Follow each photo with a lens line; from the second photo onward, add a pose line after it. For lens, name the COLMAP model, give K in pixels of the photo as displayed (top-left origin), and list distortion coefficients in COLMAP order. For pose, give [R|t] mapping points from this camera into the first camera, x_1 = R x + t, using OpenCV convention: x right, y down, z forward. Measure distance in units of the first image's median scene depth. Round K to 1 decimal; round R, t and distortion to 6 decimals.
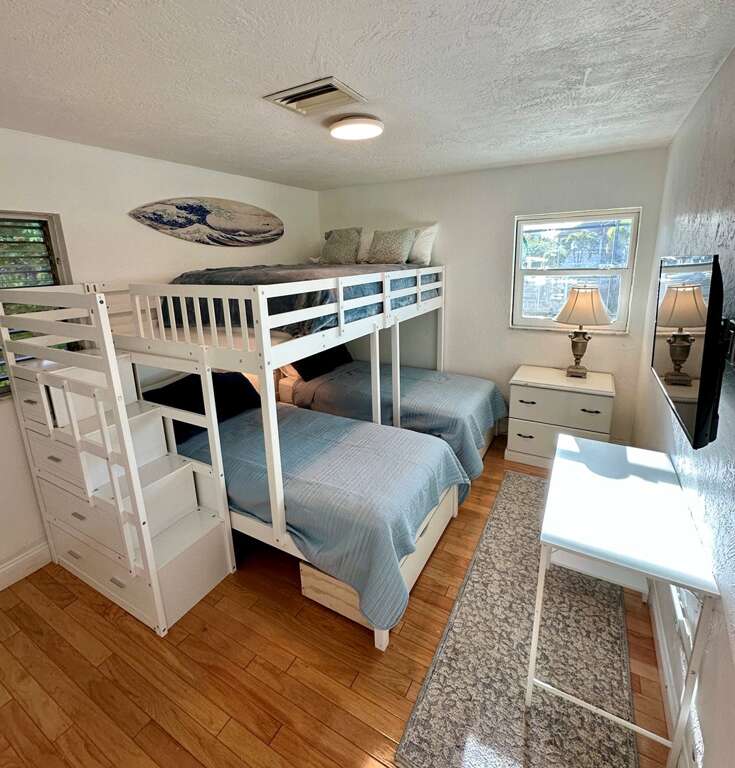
lens RADIAL K [[390.6, 0, 369.7], [0, 390.6, 348.7], [0, 0, 1]] dist [-0.002795, -0.002207]
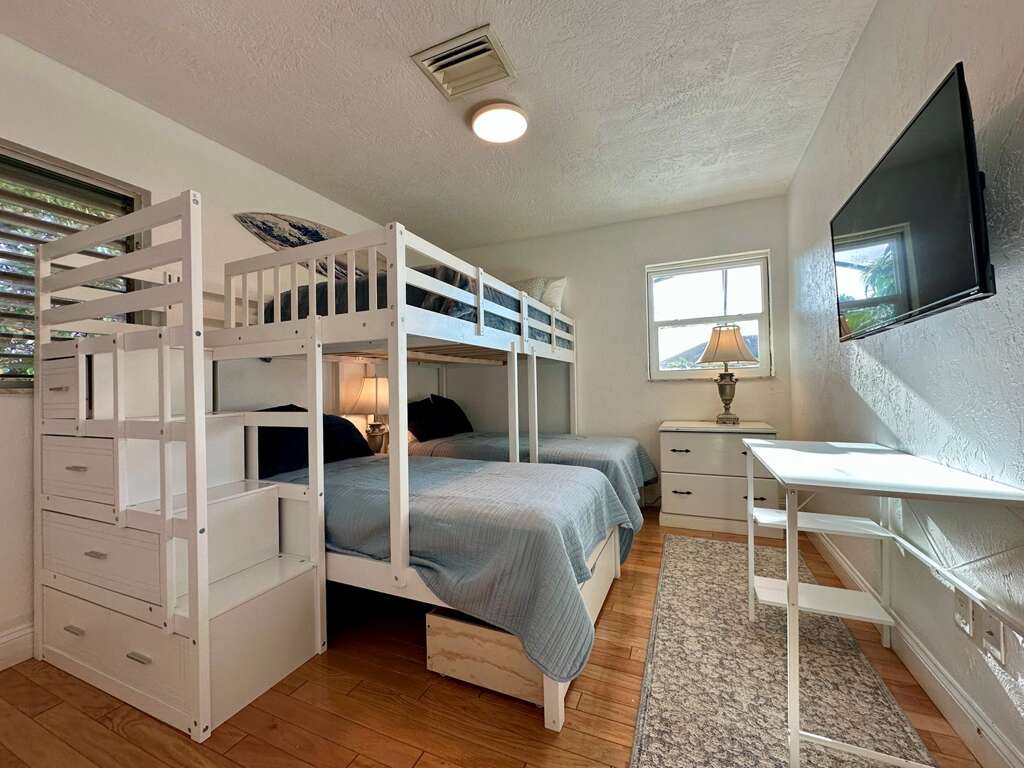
lens RADIAL K [[409.2, 0, 513.4], [0, 409.2, 383.7], [0, 0, 1]] dist [-0.002085, -0.000333]
pose [[0.995028, 0.008992, 0.099186, -0.097444], [0.015105, 0.970768, -0.239542, 0.314639], [-0.098441, 0.239849, 0.965806, 0.170362]]
